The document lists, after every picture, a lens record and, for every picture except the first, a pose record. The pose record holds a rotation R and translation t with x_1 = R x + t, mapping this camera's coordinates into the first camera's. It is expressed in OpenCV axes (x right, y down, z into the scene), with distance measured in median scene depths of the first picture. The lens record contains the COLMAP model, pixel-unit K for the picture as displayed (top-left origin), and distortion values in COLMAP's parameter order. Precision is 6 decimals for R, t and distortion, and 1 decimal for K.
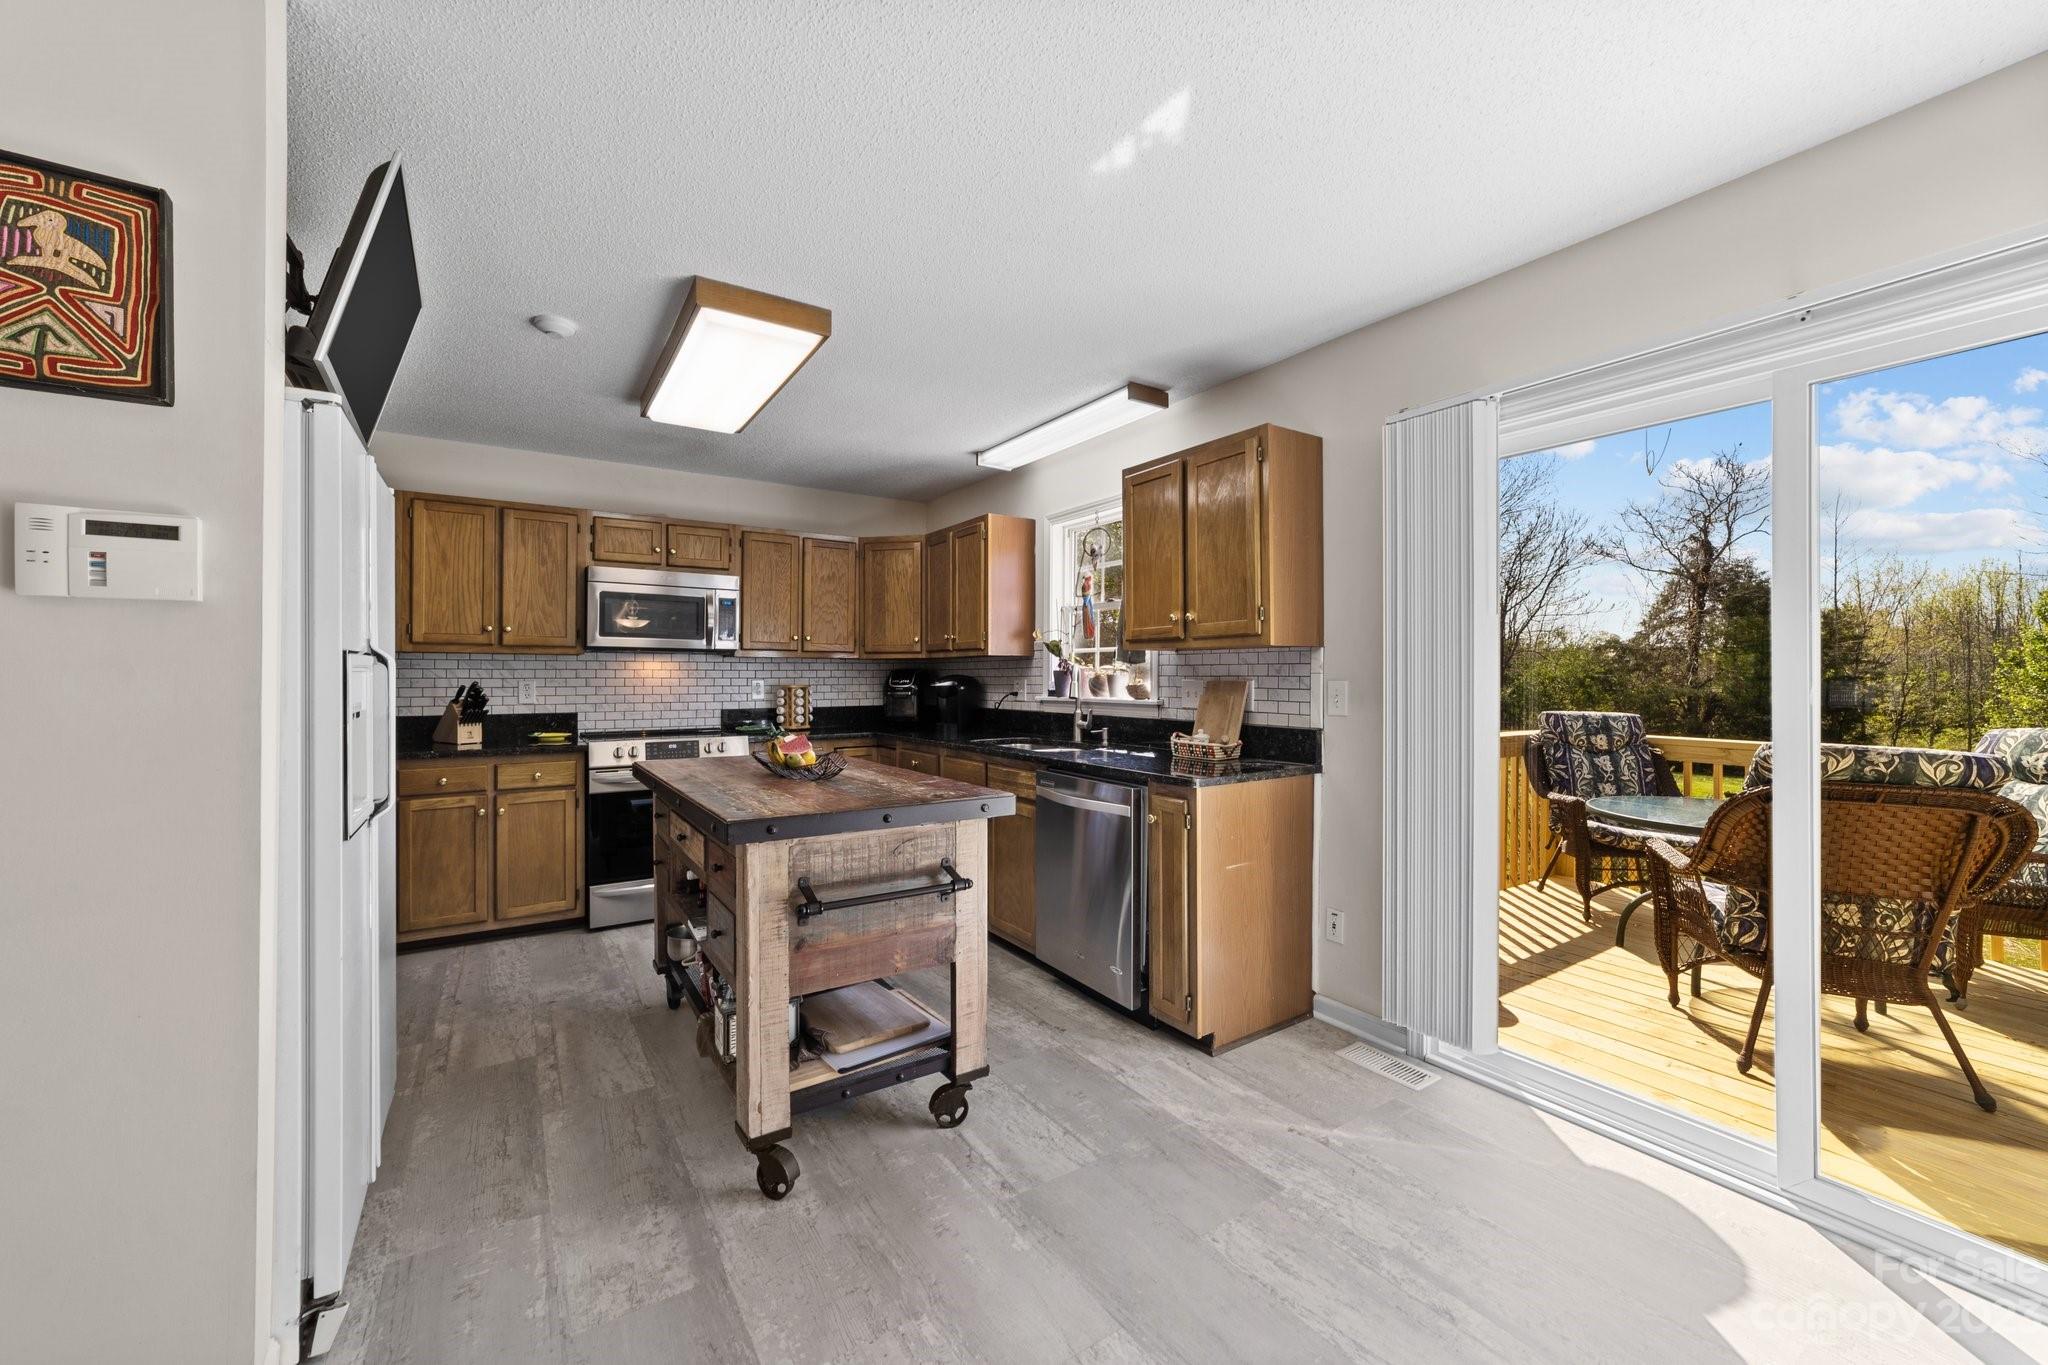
lens RADIAL K [[794.8, 0, 1013.9], [0, 794.8, 672.7], [0, 0, 1]] dist [-0.016079, 0.007644]
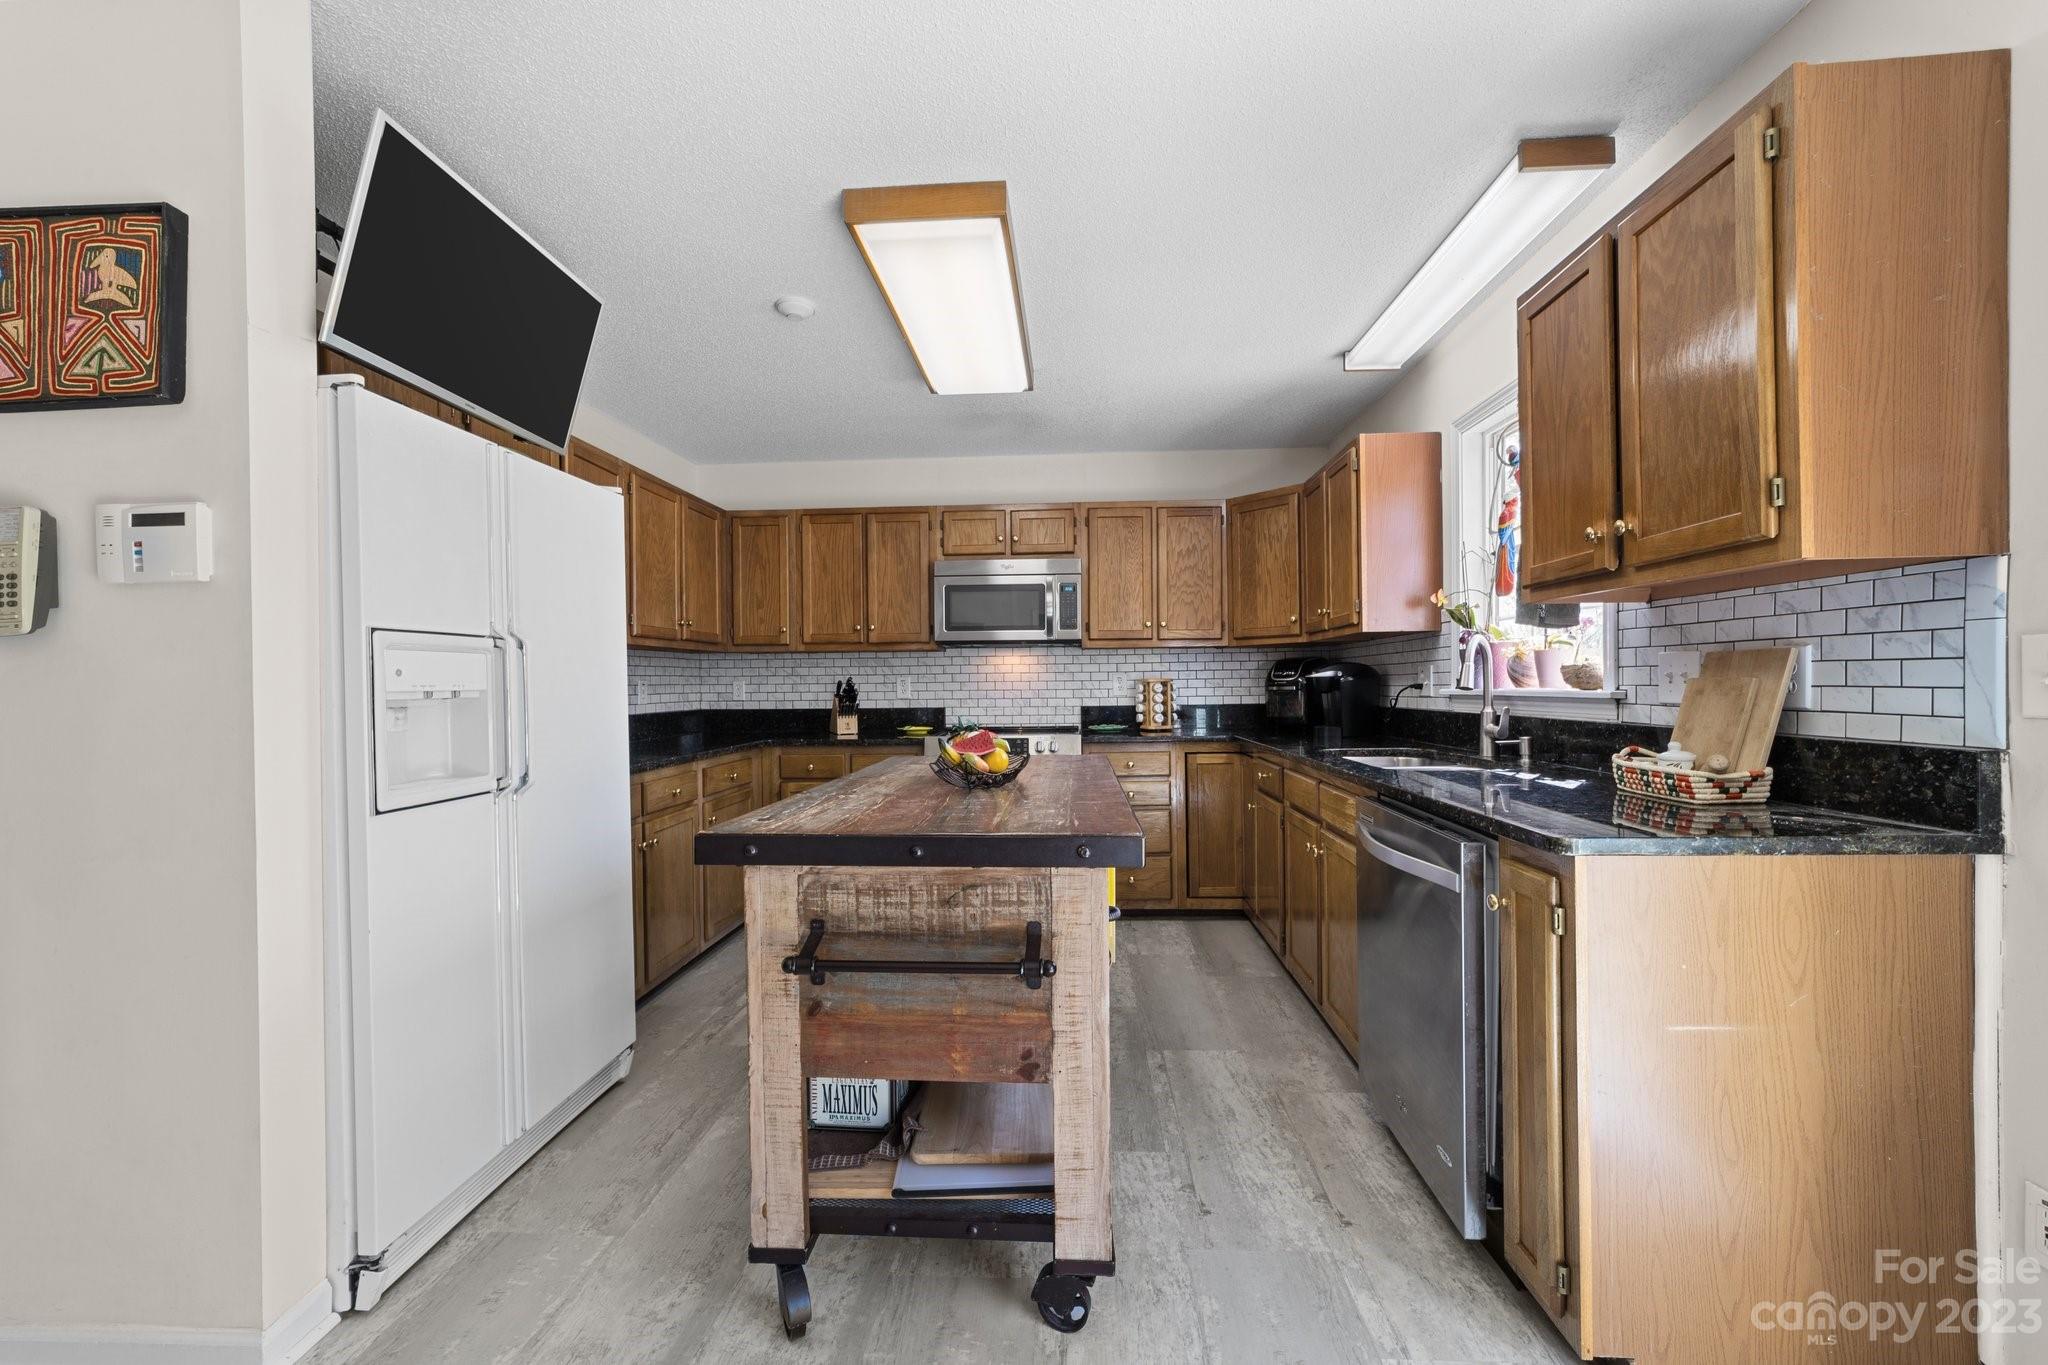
lens RADIAL K [[794.8, 0, 1024.2], [0, 794.8, 688.4], [0, 0, 1]] dist [-0.016079, 0.007644]
pose [[0.804114, -0.006177, -0.594443, 0.175869], [0.014576, 0.999850, 0.009328, 0.021390], [0.594297, -0.016165, 0.804083, 0.283250]]
